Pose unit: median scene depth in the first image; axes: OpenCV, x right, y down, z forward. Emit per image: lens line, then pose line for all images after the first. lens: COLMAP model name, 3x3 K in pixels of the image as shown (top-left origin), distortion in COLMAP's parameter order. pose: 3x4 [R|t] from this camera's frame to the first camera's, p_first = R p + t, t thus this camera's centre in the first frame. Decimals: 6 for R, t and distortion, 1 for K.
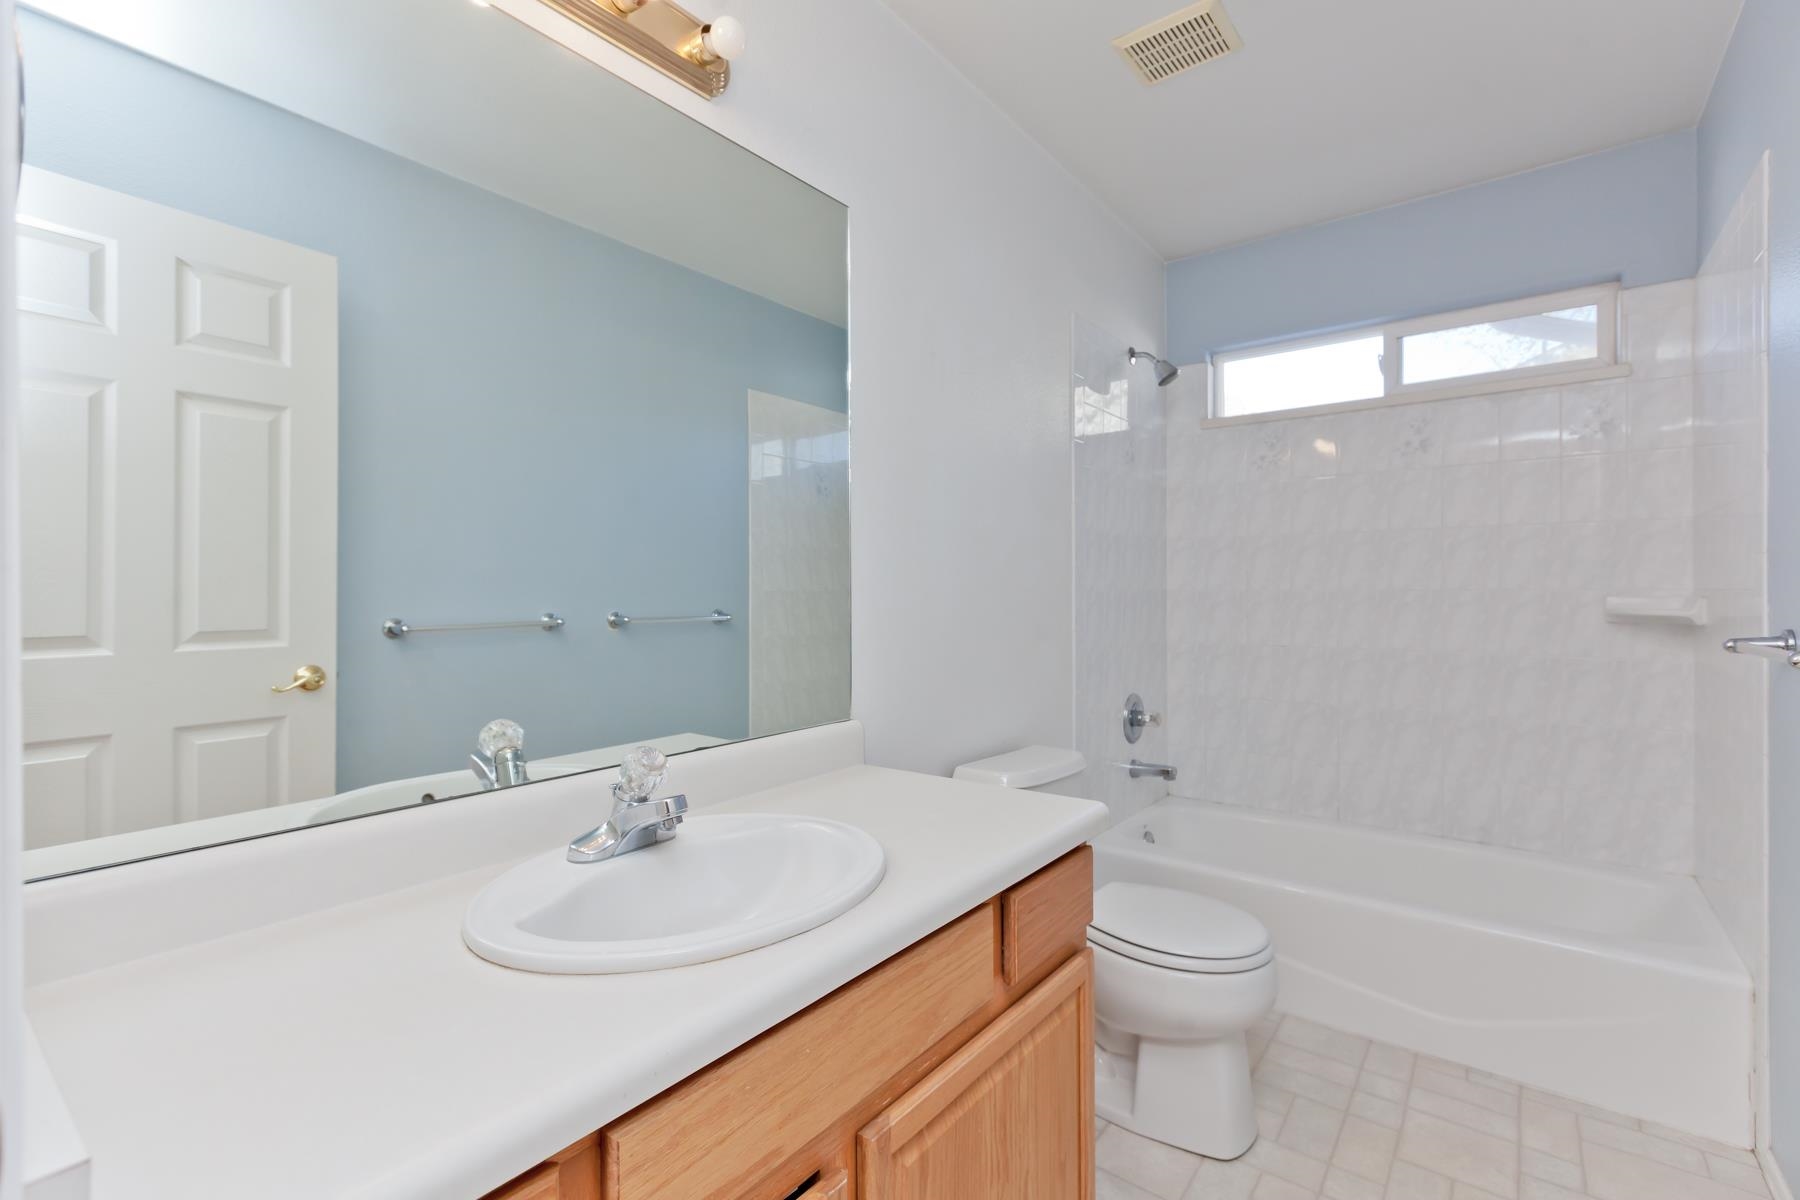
lens RADIAL K [[825.0, 0, 899.3], [0, 825.0, 593.5], [0, 0, 1]] dist [0.009113, -0.001619]
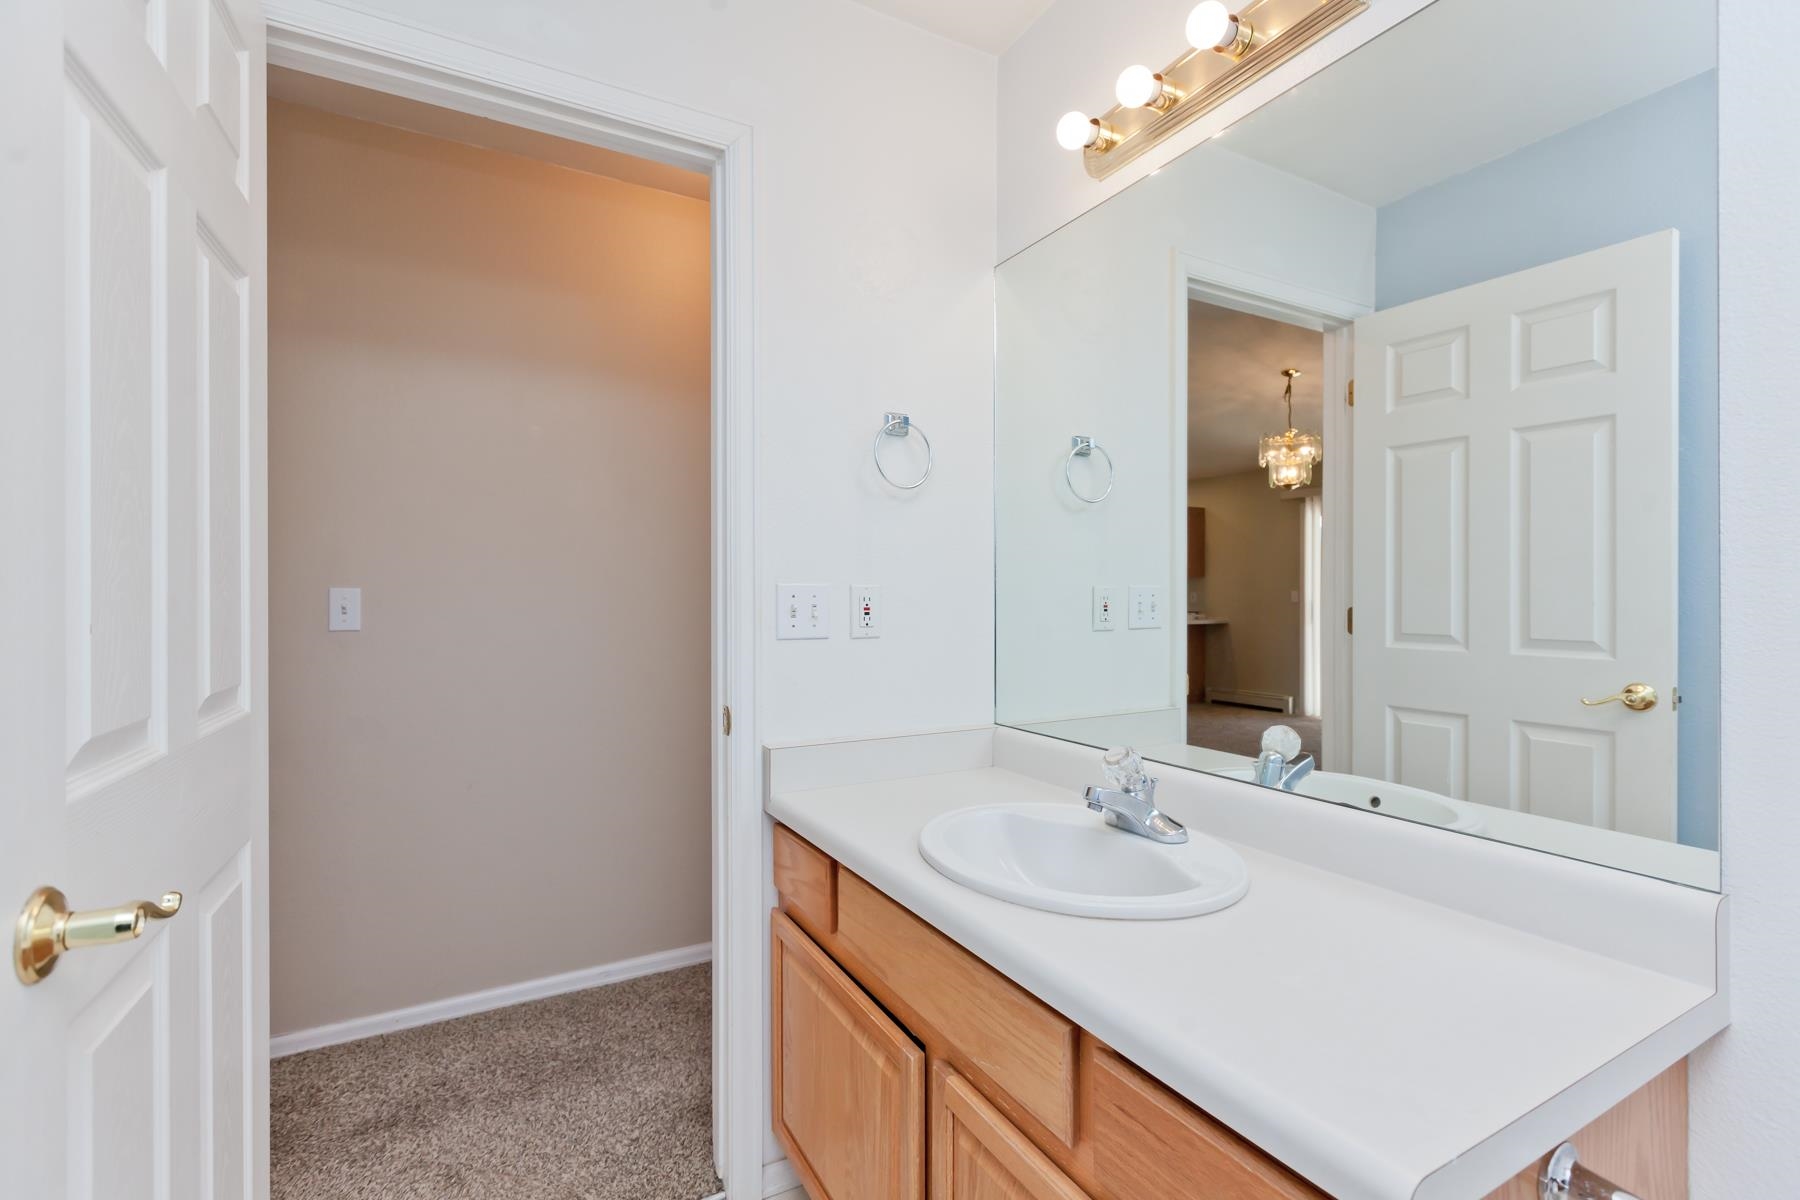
lens RADIAL K [[825.0, 0, 904.0], [0, 825.0, 598.6], [0, 0, 1]] dist [0.009113, -0.001619]
pose [[-0.413383, 0.001069, -0.910557, 0.949626], [-0.002610, 0.999994, 0.002359, -0.032632], [0.910554, 0.003352, -0.413378, 1.260412]]
